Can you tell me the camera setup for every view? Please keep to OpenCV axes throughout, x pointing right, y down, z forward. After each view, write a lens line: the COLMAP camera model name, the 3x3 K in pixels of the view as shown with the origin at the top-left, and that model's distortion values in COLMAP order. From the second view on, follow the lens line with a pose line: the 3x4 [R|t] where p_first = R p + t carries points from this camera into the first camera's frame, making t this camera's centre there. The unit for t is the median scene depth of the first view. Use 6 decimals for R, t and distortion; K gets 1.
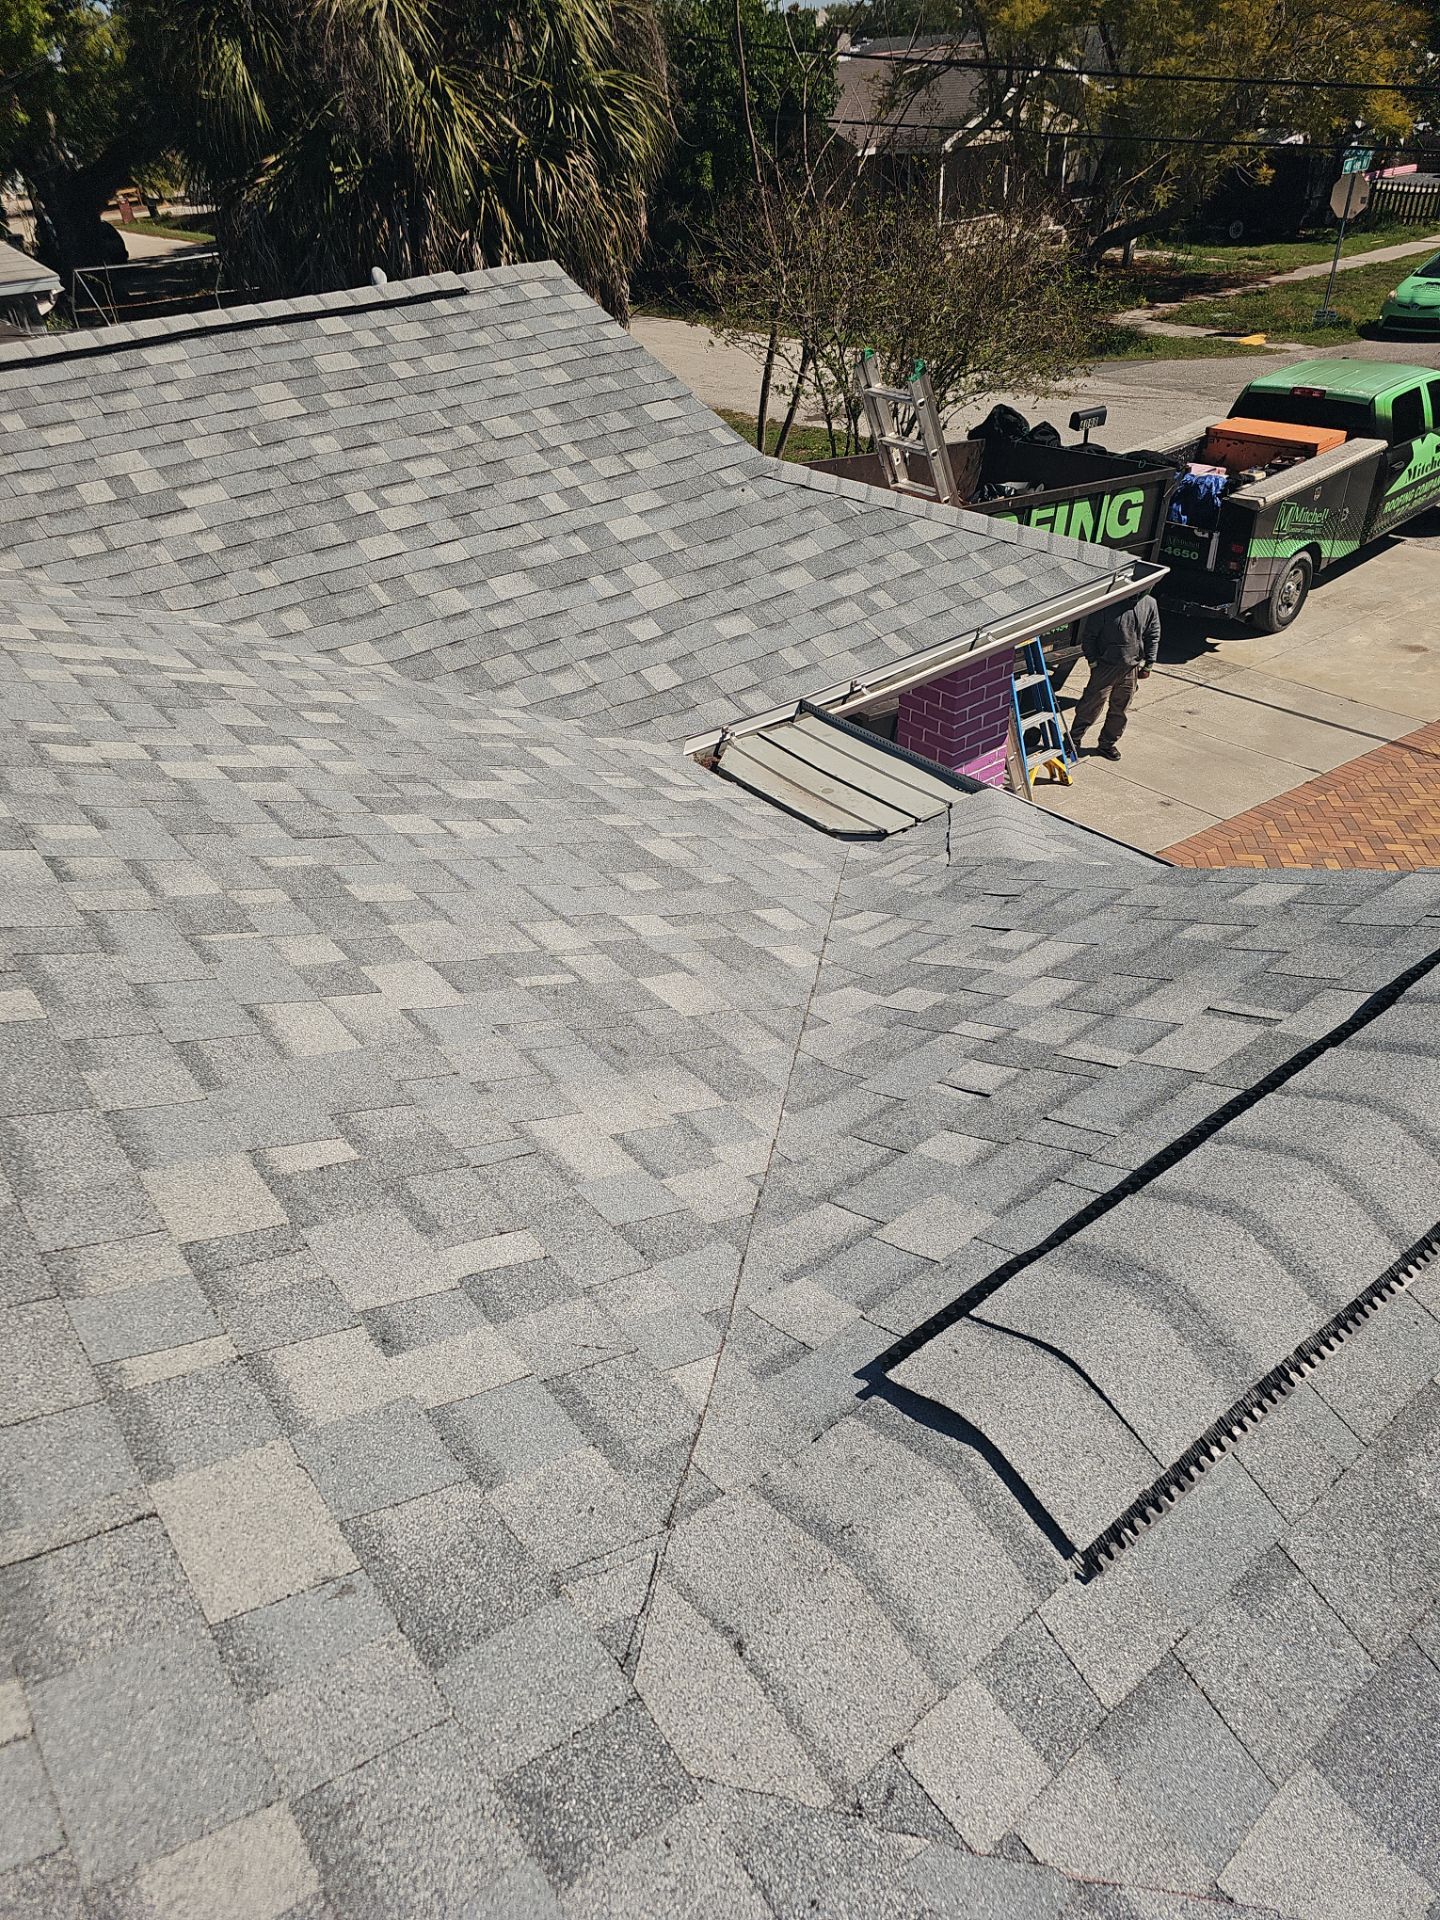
lens RADIAL K [[1262.4, 0, 720.5], [0, 1262.4, 966.6], [0, 0, 1]] dist [0.051575, -0.032204]
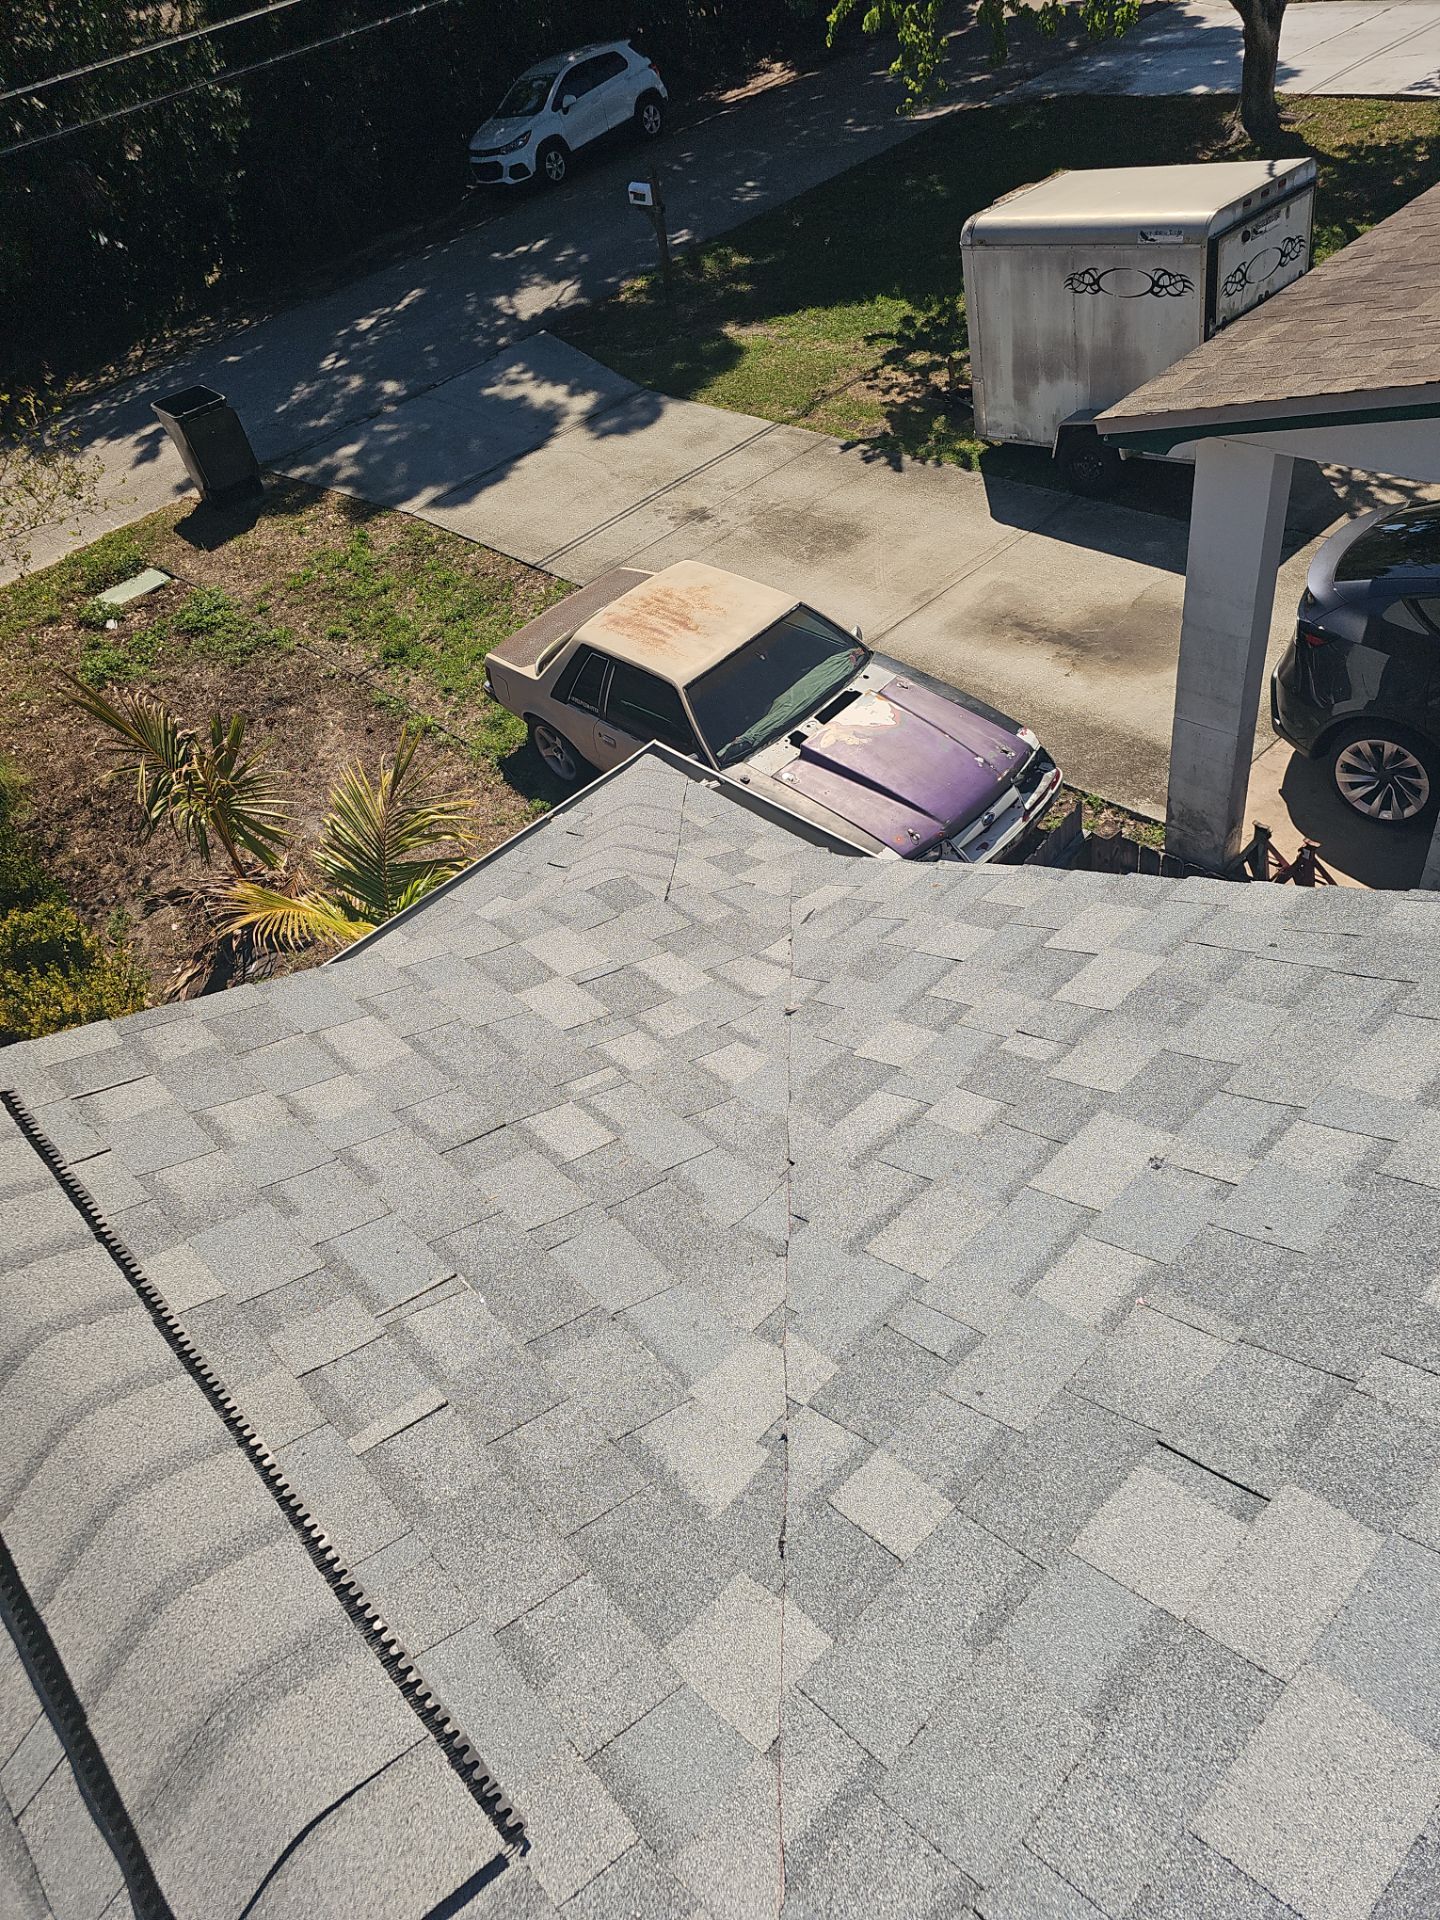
lens RADIAL K [[1262.4, 0, 709.7], [0, 1262.4, 990.4], [0, 0, 1]] dist [0.051575, -0.032204]
pose [[-0.071426, -0.656174, 0.751222, -0.009526], [0.722504, 0.485203, 0.492509, -0.057094], [-0.687667, 0.577939, 0.439432, 0.019814]]
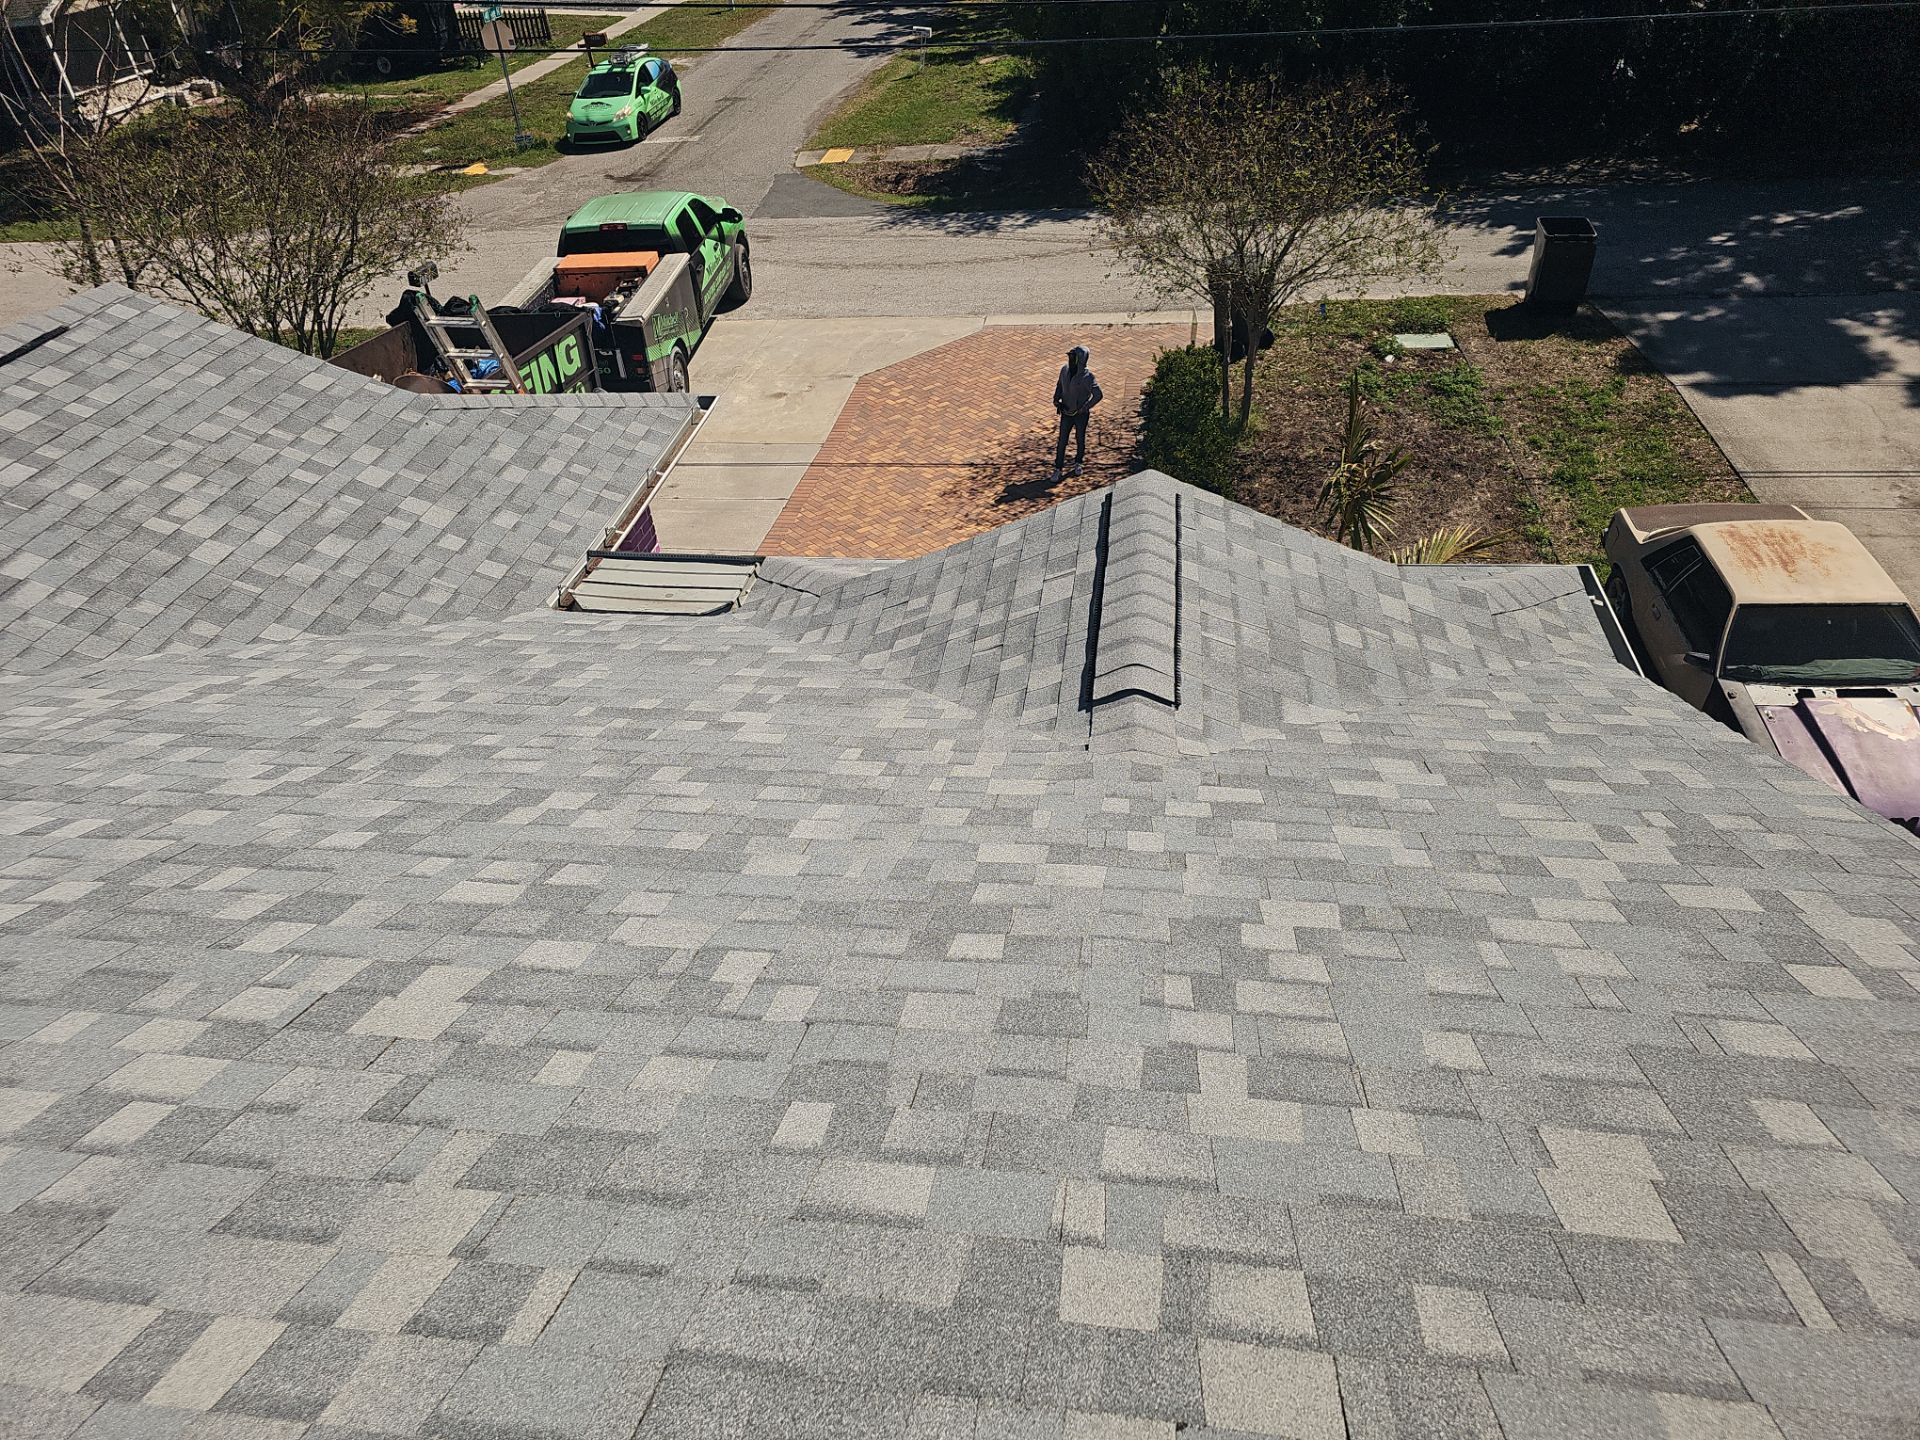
lens RADIAL K [[1262.4, 0, 961.4], [0, 1262.4, 721.0], [0, 0, 1]] dist [0.051575, -0.032204]
pose [[0.715727, -0.410899, 0.564710, -0.507078], [0.422688, 0.898549, 0.118085, -0.031909], [-0.555940, 0.154180, 0.816798, -0.352026]]
